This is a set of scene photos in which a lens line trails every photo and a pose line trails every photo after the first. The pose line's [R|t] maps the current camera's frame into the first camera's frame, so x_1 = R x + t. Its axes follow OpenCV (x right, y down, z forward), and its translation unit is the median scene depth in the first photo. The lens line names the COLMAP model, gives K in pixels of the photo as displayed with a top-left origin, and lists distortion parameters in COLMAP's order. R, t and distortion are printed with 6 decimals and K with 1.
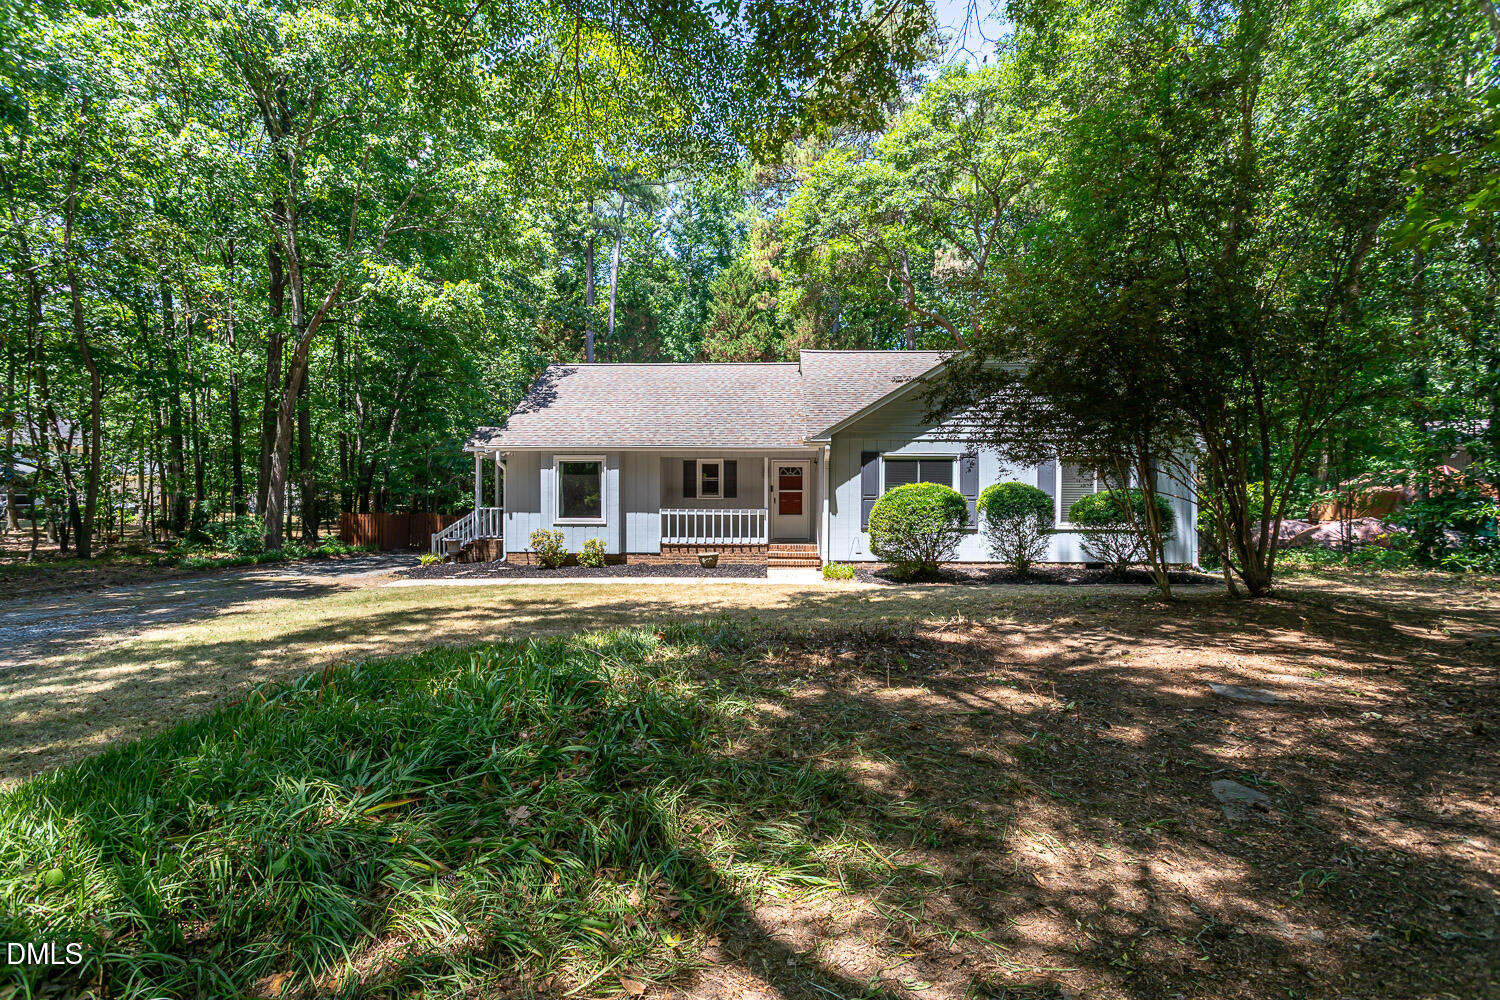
lens RADIAL K [[708.4, 0, 738.2], [0, 708.4, 491.0], [0, 0, 1]] dist [-0.002263, 0.003748]
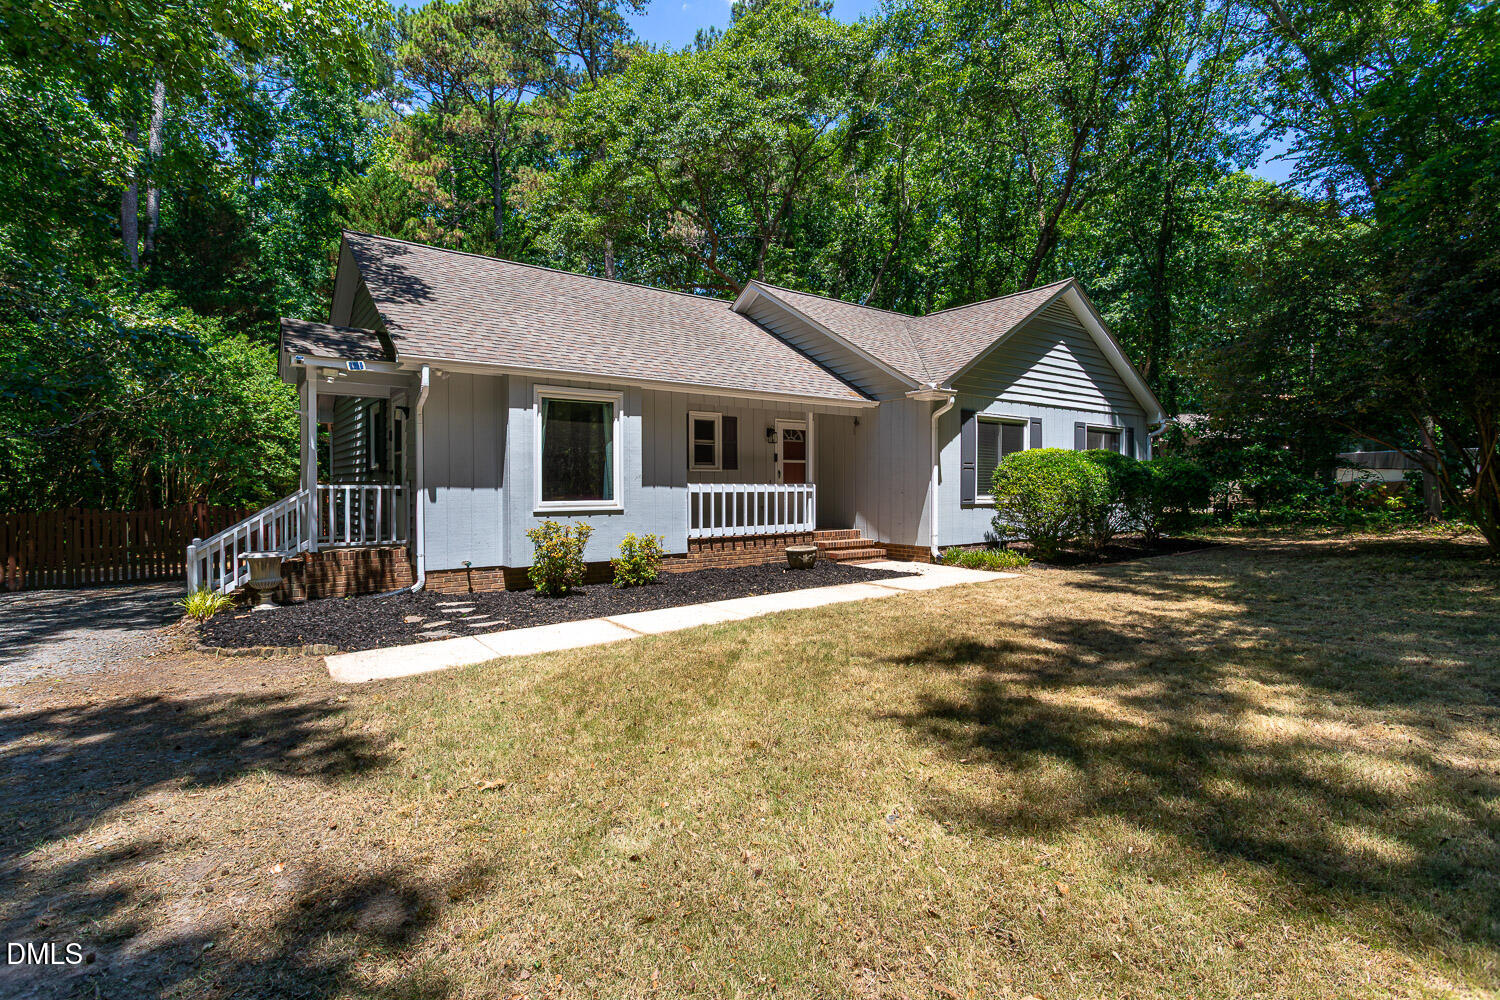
lens RADIAL K [[708.4, 0, 746.8], [0, 708.4, 495.0], [0, 0, 1]] dist [-0.002263, 0.003748]
pose [[0.774330, -0.012890, 0.632650, -0.473056], [0.005668, 0.999894, 0.013435, 0.027093], [-0.632756, -0.006817, 0.774321, 0.477848]]
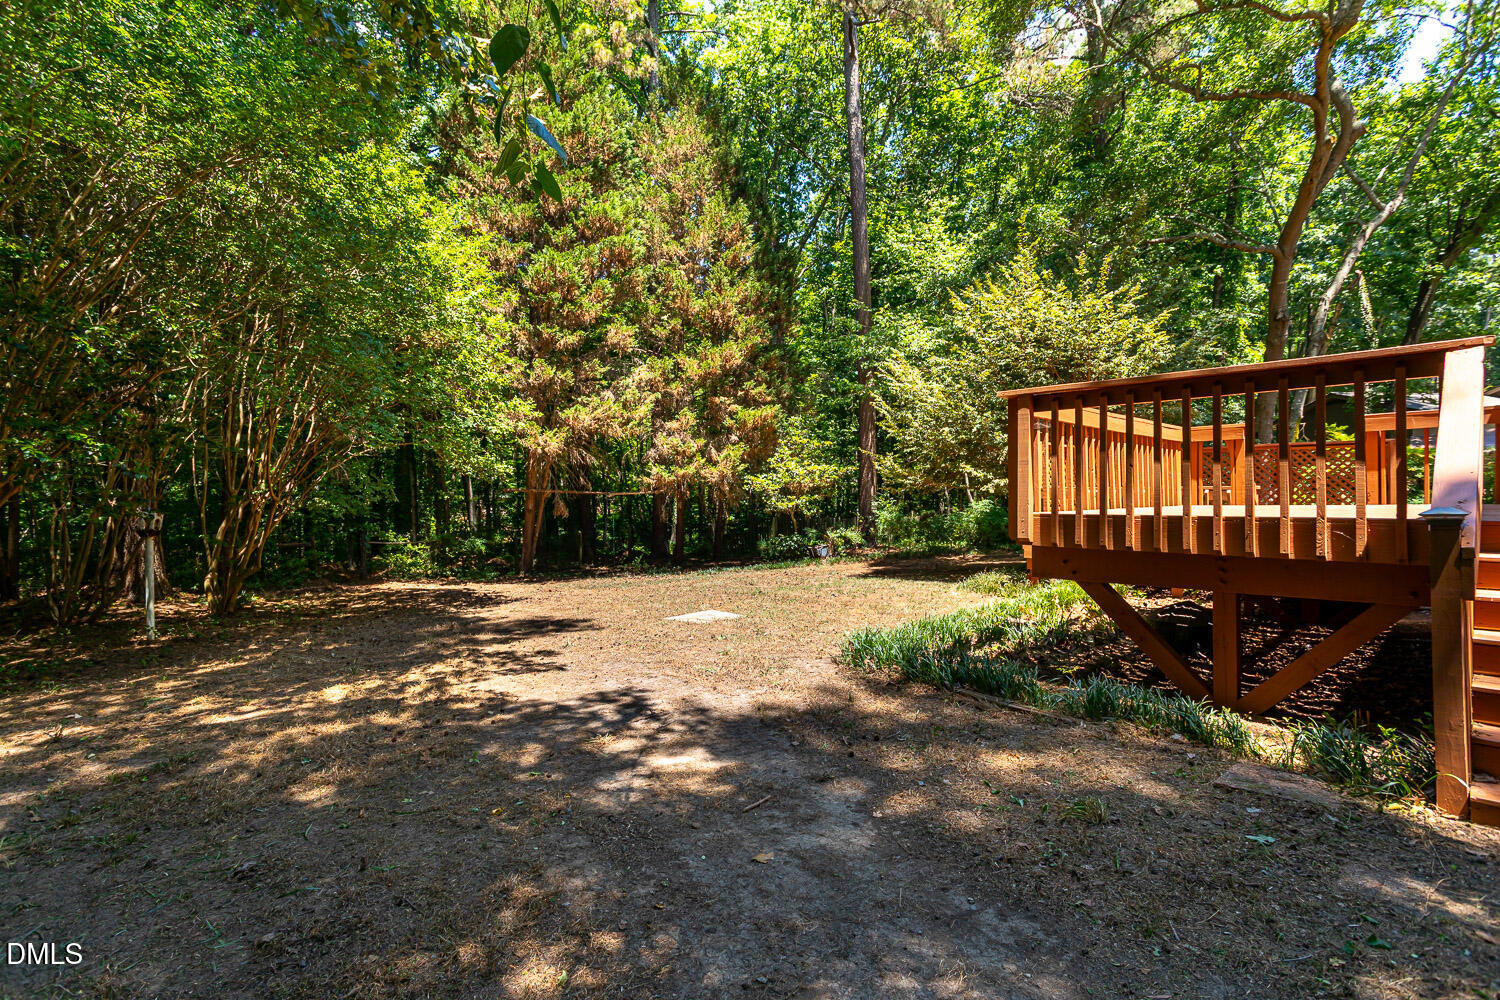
lens RADIAL K [[708.4, 0, 740.0], [0, 708.4, 494.2], [0, 0, 1]] dist [-0.002263, 0.003748]
pose [[0.691110, -0.008881, 0.722695, -0.622077], [0.011016, 0.999938, 0.001754, 0.063796], [-0.722666, 0.006749, 0.691165, 1.611268]]
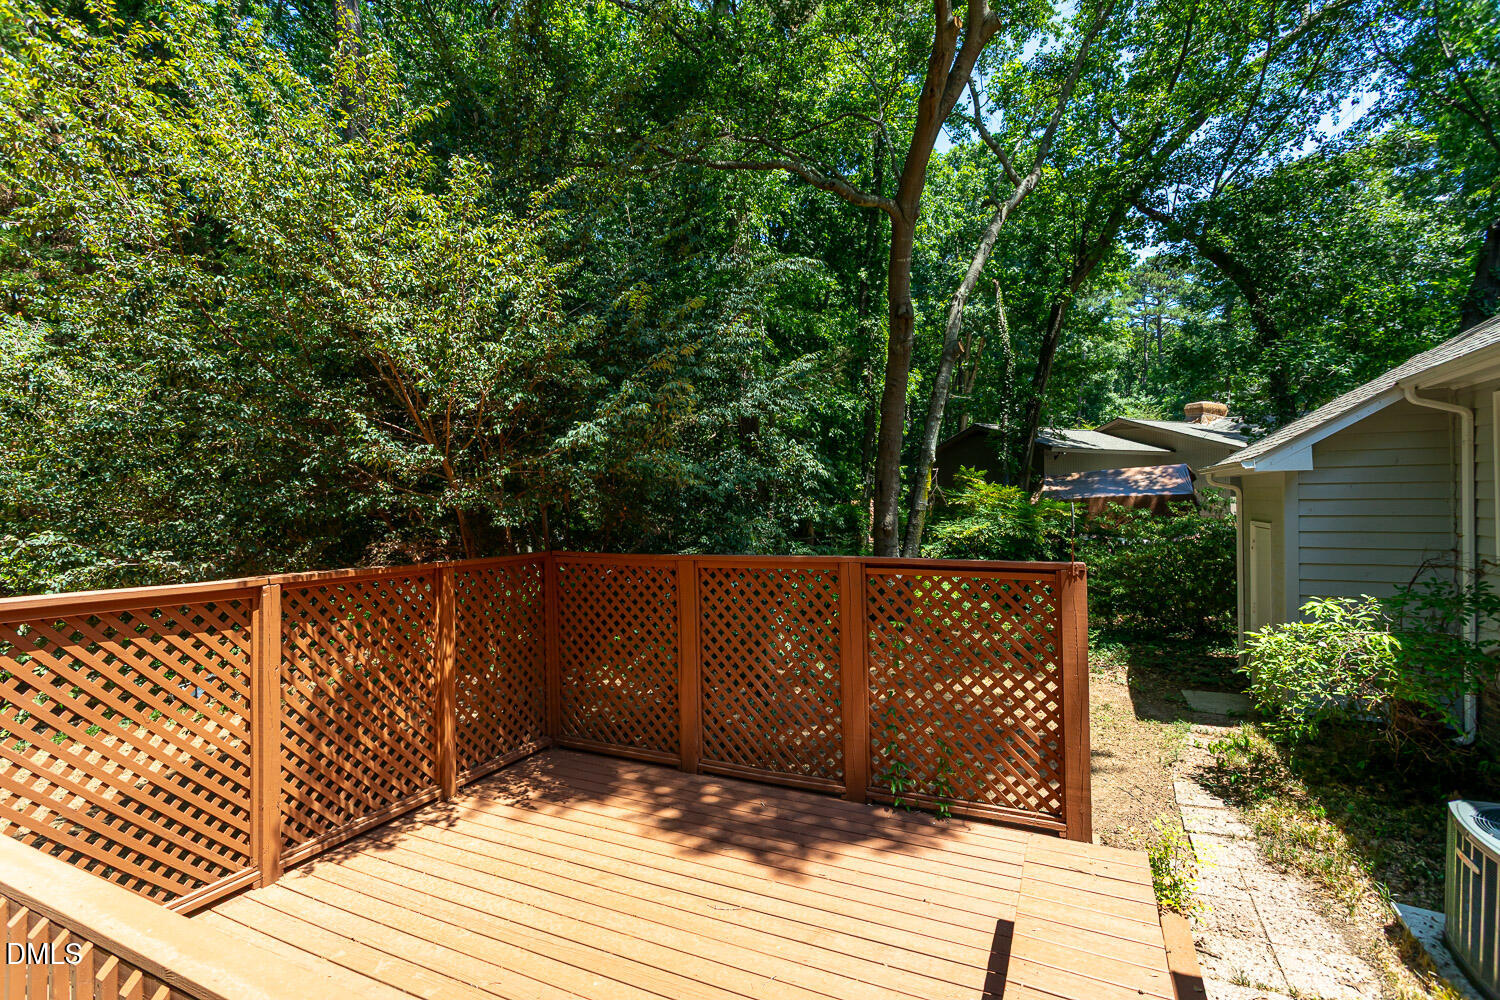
lens RADIAL K [[708.4, 0, 739.3], [0, 708.4, 495.6], [0, 0, 1]] dist [-0.002263, 0.003748]
pose [[0.388150, -0.001322, 0.921595, -0.047177], [0.018507, 0.999808, -0.006360, -0.002412], [-0.921411, 0.019525, 0.388100, 1.634599]]
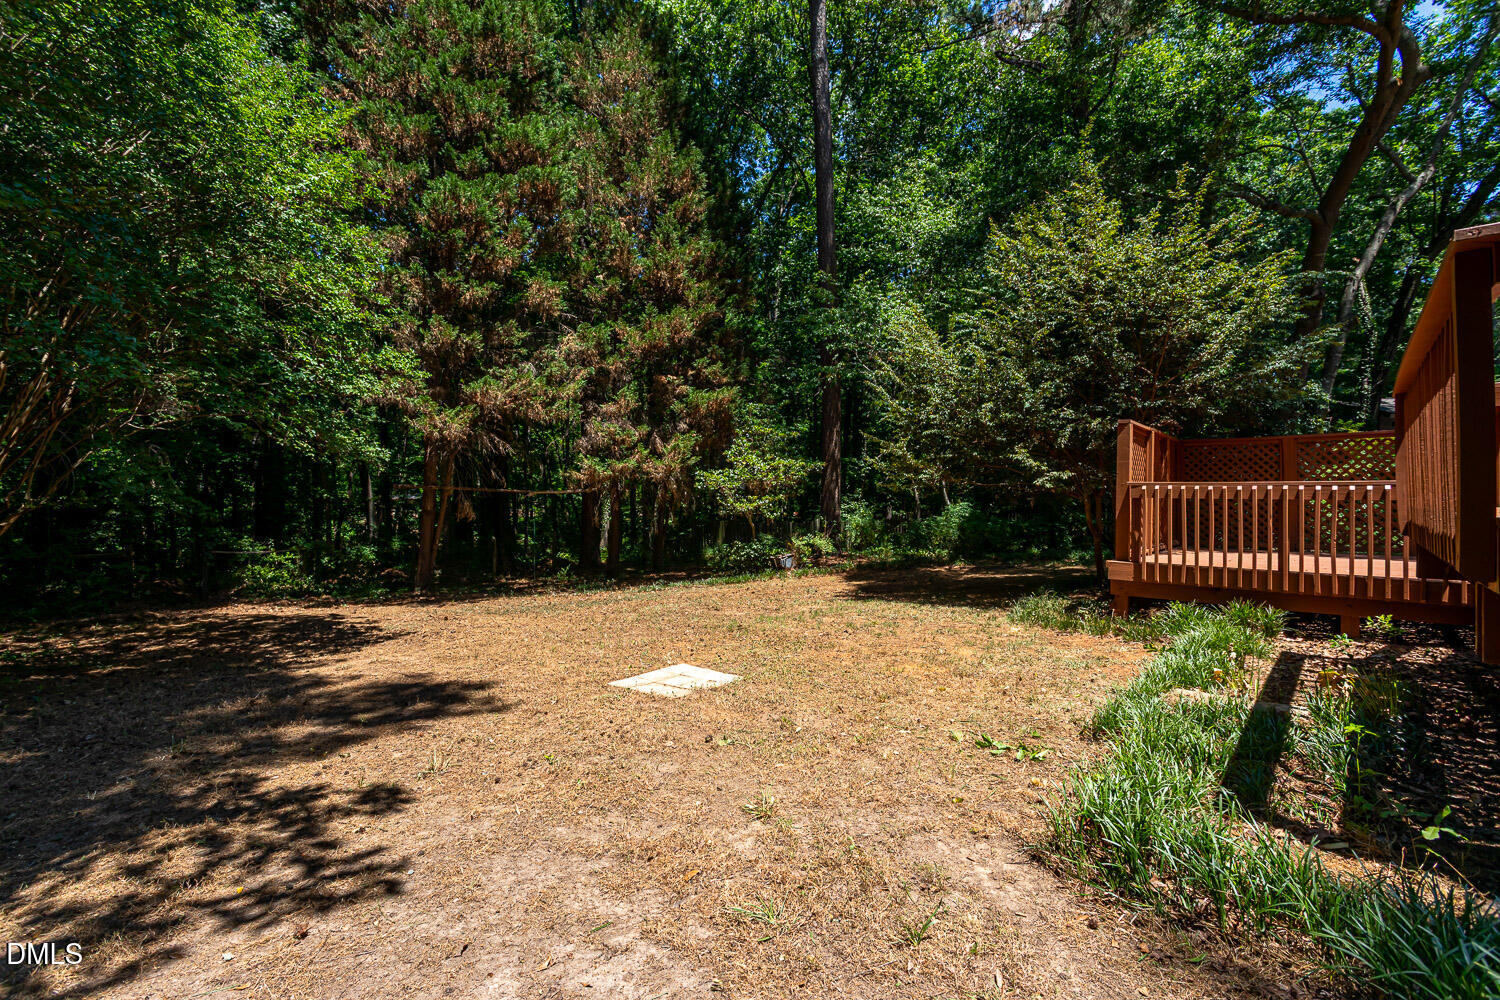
lens RADIAL K [[708.4, 0, 739.9], [0, 708.4, 495.9], [0, 0, 1]] dist [-0.002263, 0.003748]
pose [[0.613708, -0.002557, 0.789529, -0.498109], [0.004090, 0.999992, 0.000060, 0.069538], [-0.789522, 0.003193, 0.613714, 1.774944]]
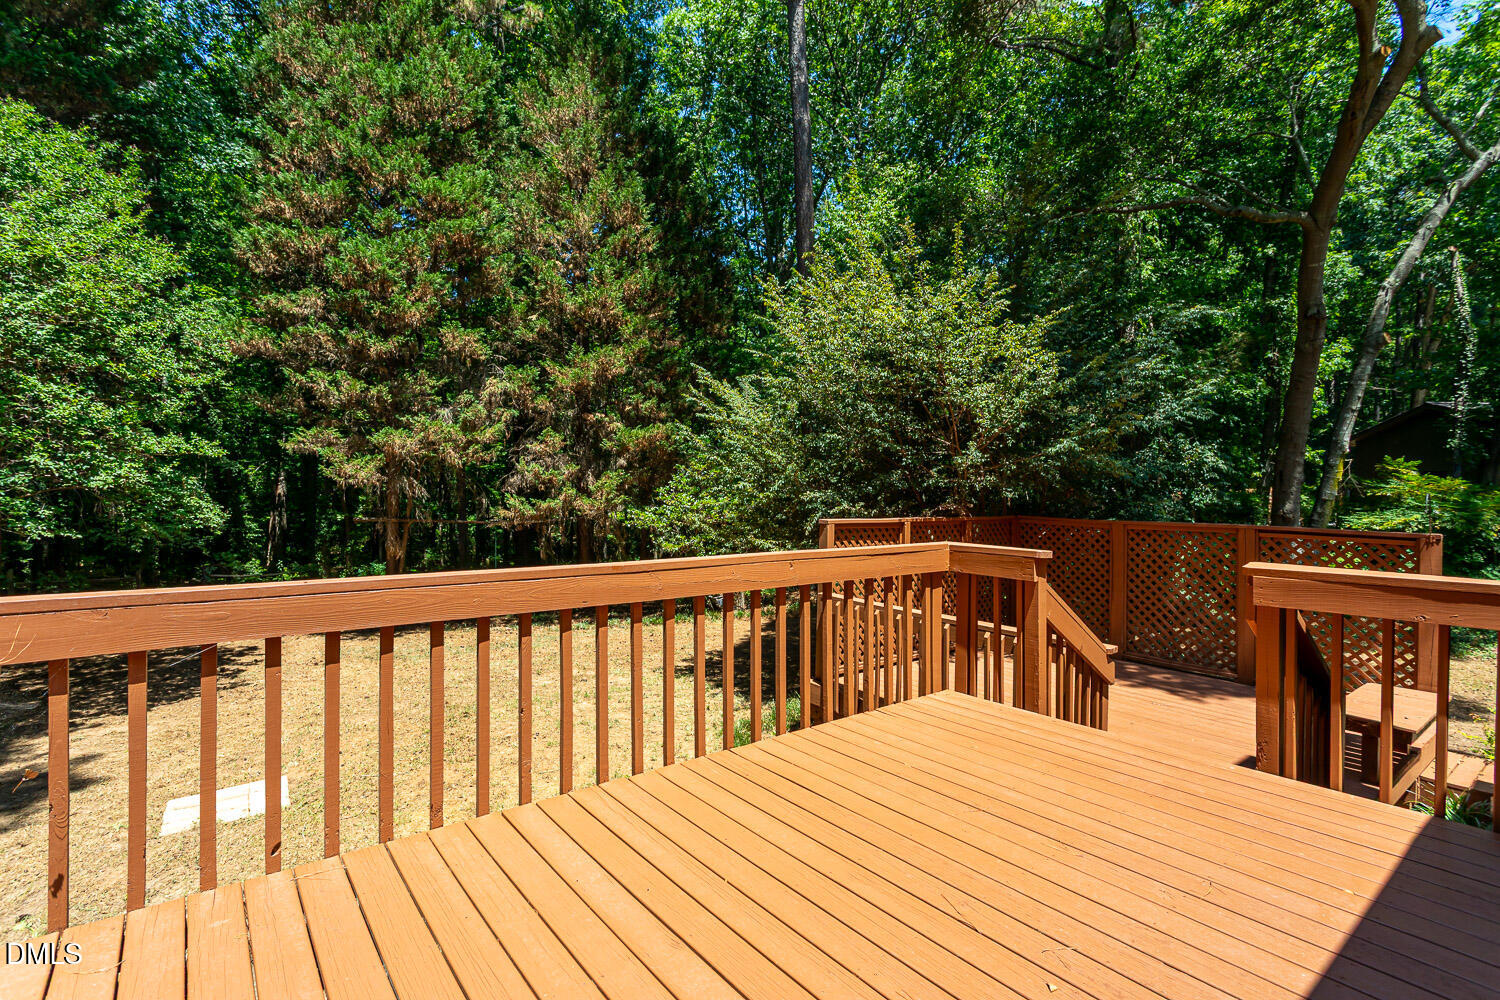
lens RADIAL K [[708.4, 0, 741.7], [0, 708.4, 493.8], [0, 0, 1]] dist [-0.002263, 0.003748]
pose [[0.757673, -0.005968, 0.652607, -0.271413], [-0.005184, 0.999872, 0.015162, -0.002953], [-0.652614, -0.014870, 0.757544, 1.581002]]
